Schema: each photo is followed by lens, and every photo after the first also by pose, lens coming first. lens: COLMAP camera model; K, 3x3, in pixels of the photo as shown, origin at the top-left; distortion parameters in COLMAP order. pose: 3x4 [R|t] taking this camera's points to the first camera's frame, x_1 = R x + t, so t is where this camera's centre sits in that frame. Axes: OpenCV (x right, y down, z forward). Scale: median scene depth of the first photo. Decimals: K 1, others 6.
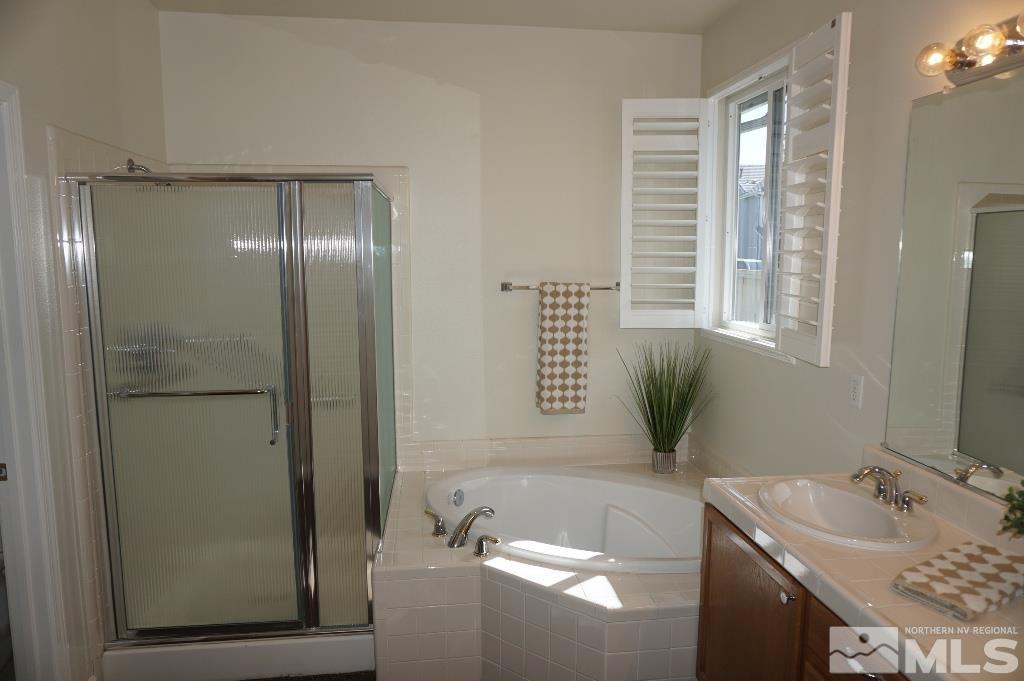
lens RADIAL K [[686.0, 0, 511.2], [0, 686.0, 340.5], [0, 0, 1]] dist [-0.024385, 0.014431]
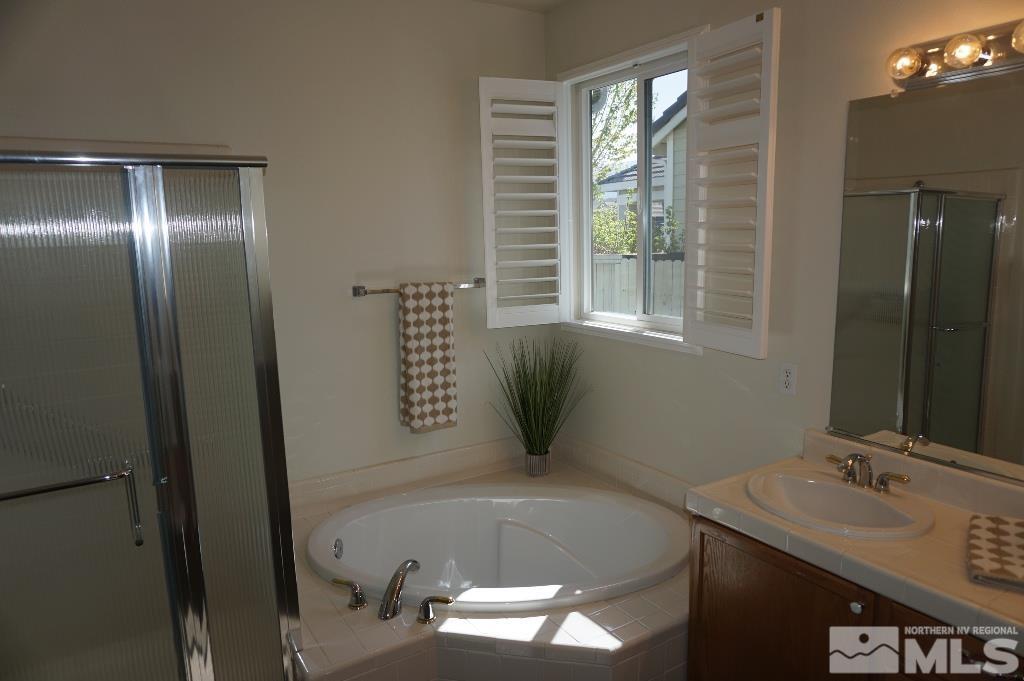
lens RADIAL K [[686.0, 0, 510.8], [0, 686.0, 341.9], [0, 0, 1]] dist [-0.024385, 0.014431]
pose [[0.902942, -0.089417, 0.420358, -0.206783], [0.076543, 0.995937, 0.047437, -0.042953], [-0.422892, -0.010657, 0.906118, 0.156636]]
